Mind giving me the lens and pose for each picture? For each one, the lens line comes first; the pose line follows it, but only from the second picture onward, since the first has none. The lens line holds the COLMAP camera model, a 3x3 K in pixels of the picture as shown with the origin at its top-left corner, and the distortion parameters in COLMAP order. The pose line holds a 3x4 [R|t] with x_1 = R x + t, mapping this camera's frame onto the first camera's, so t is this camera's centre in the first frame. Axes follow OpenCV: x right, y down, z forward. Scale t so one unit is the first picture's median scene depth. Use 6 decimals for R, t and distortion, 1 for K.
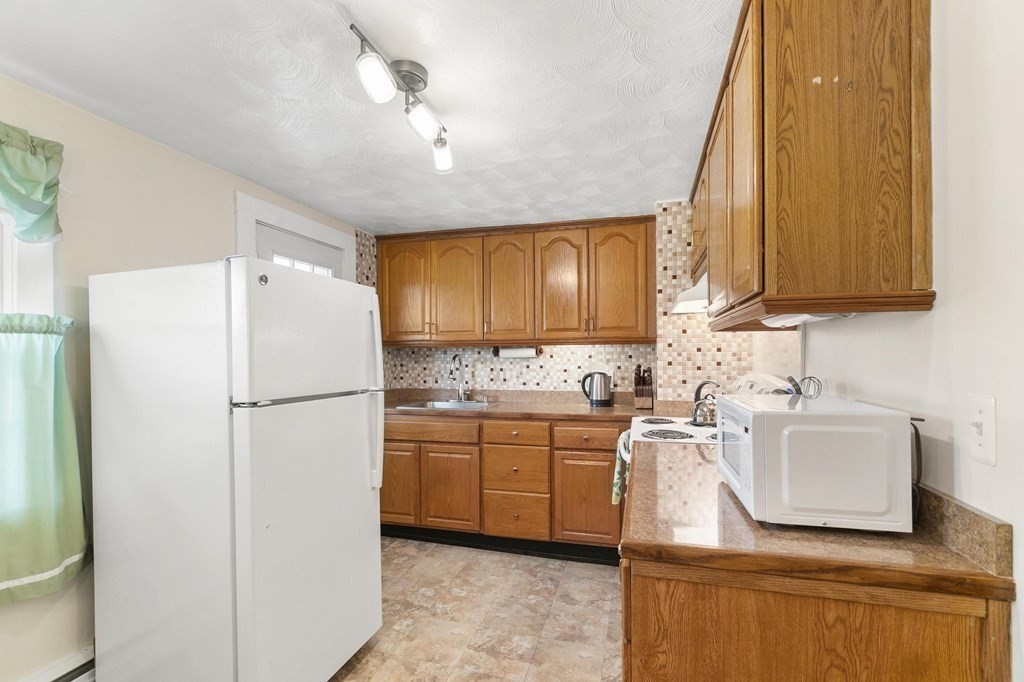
lens RADIAL K [[458.5, 0, 514.6], [0, 458.5, 350.0], [0, 0, 1]] dist [0.003537, -0.000218]
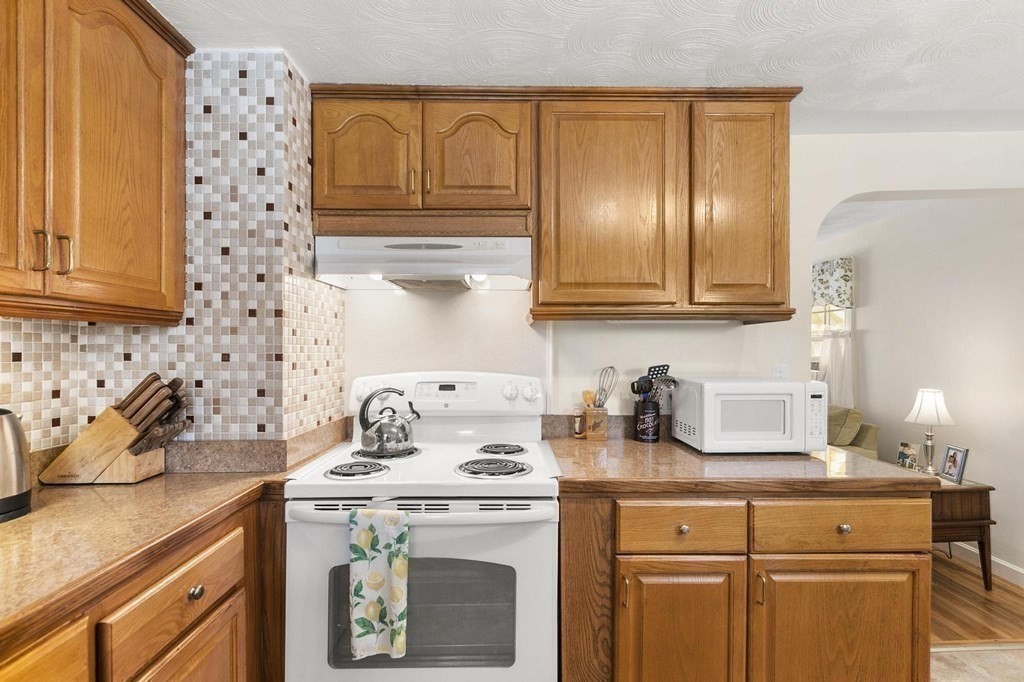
lens RADIAL K [[458.5, 0, 512.7], [0, 458.5, 345.1], [0, 0, 1]] dist [0.003537, -0.000218]
pose [[-0.285665, 0.004807, 0.958317, -0.132269], [-0.000256, 0.999987, -0.005093, 0.004330], [-0.958329, -0.001700, -0.285660, 0.469228]]
